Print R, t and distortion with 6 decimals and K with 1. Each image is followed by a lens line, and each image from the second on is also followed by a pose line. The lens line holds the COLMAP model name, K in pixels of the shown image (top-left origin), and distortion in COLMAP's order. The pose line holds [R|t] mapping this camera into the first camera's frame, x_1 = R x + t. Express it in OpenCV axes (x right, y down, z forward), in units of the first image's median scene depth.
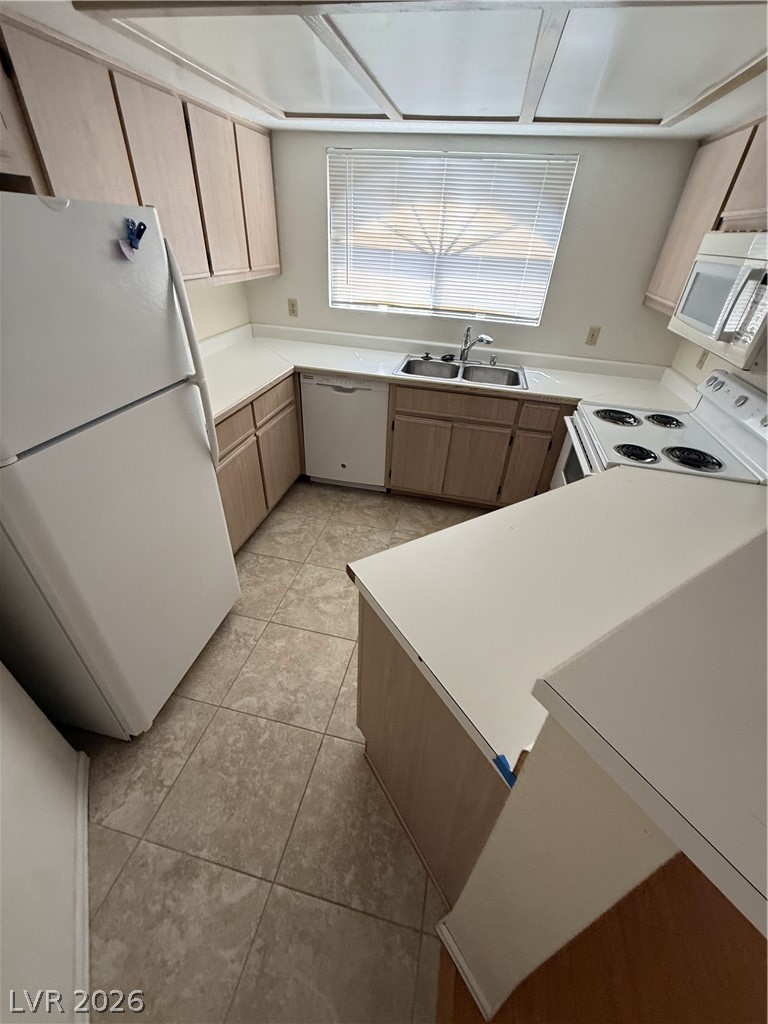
lens RADIAL K [[405.8, 0, 386.5], [0, 405.8, 509.7], [0, 0, 1]] dist [0.002606, 0.000195]
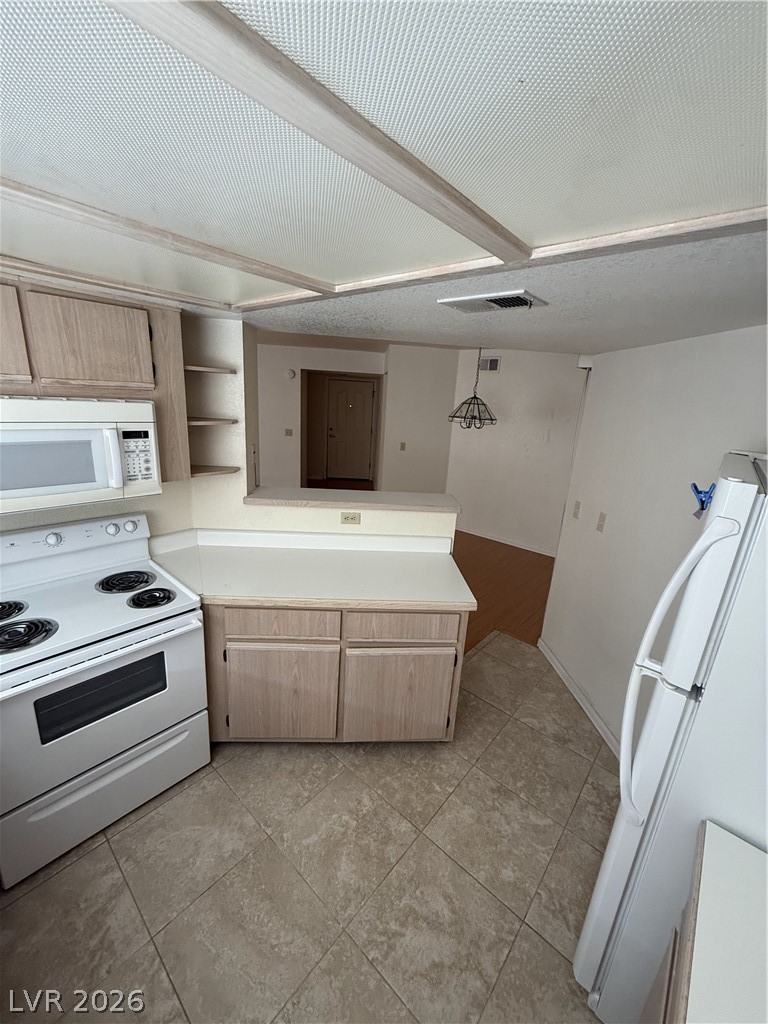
lens RADIAL K [[405.8, 0, 384.1], [0, 405.8, 509.2], [0, 0, 1]] dist [0.002606, 0.000195]
pose [[-0.870931, -0.227148, 0.435756, -0.179867], [0.188015, 0.665252, 0.722558, -0.626374], [-0.454015, 0.711227, -0.536681, 0.790086]]
